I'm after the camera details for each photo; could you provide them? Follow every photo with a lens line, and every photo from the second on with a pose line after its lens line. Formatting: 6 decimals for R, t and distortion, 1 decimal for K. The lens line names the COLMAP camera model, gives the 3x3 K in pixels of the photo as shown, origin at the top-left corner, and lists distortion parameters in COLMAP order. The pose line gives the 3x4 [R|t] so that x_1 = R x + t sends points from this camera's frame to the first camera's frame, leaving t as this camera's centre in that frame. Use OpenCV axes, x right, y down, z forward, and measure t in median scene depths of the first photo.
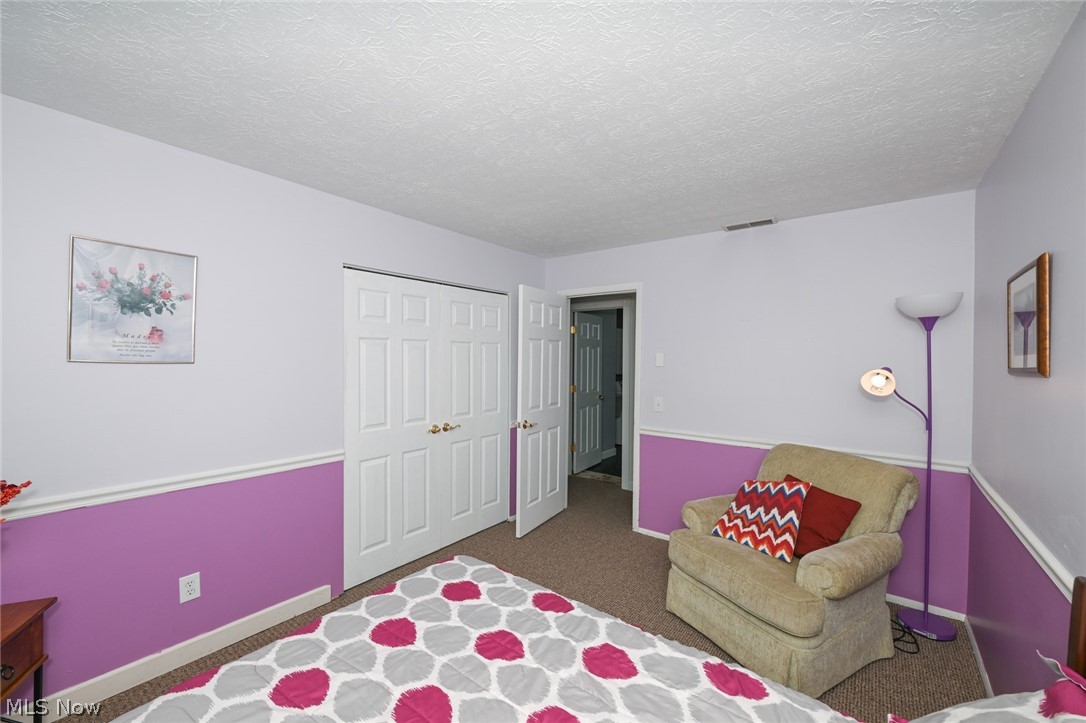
lens RADIAL K [[433.4, 0, 544.5], [0, 433.4, 363.1], [0, 0, 1]] dist [-0.002840, 0.000031]
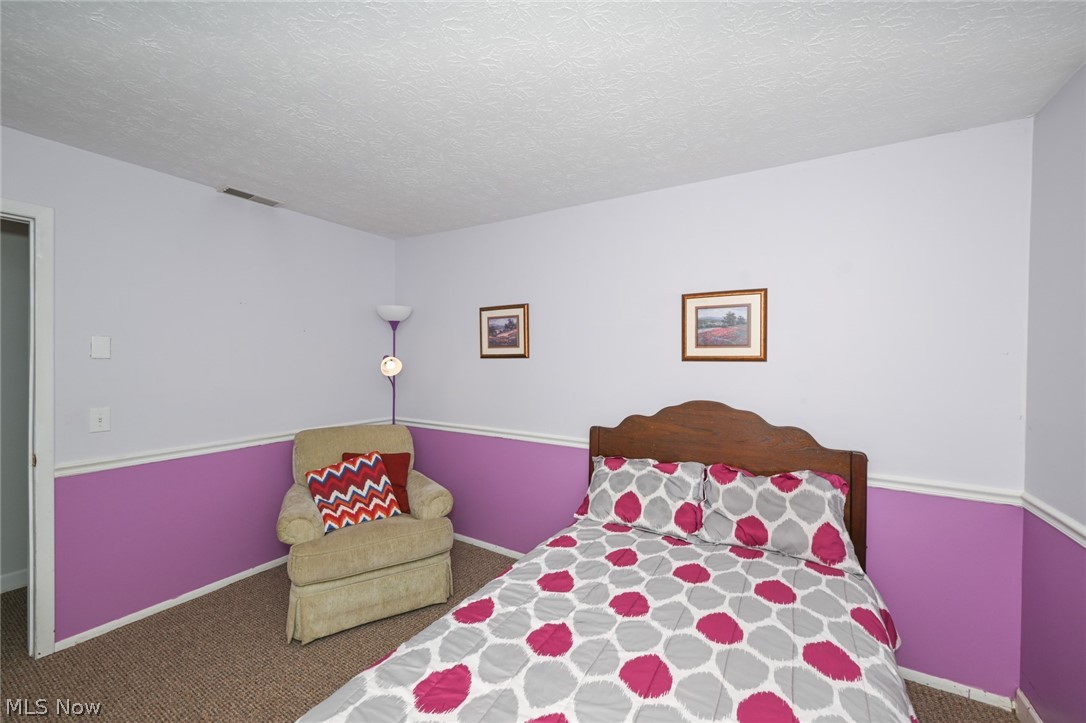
lens RADIAL K [[433.4, 0, 543.3], [0, 433.4, 355.0], [0, 0, 1]] dist [-0.002840, 0.000031]
pose [[-0.118468, -0.008118, 0.992925, -0.640468], [-0.002616, 0.999966, 0.007863, -0.004165], [-0.992954, -0.001666, -0.118485, 0.670189]]
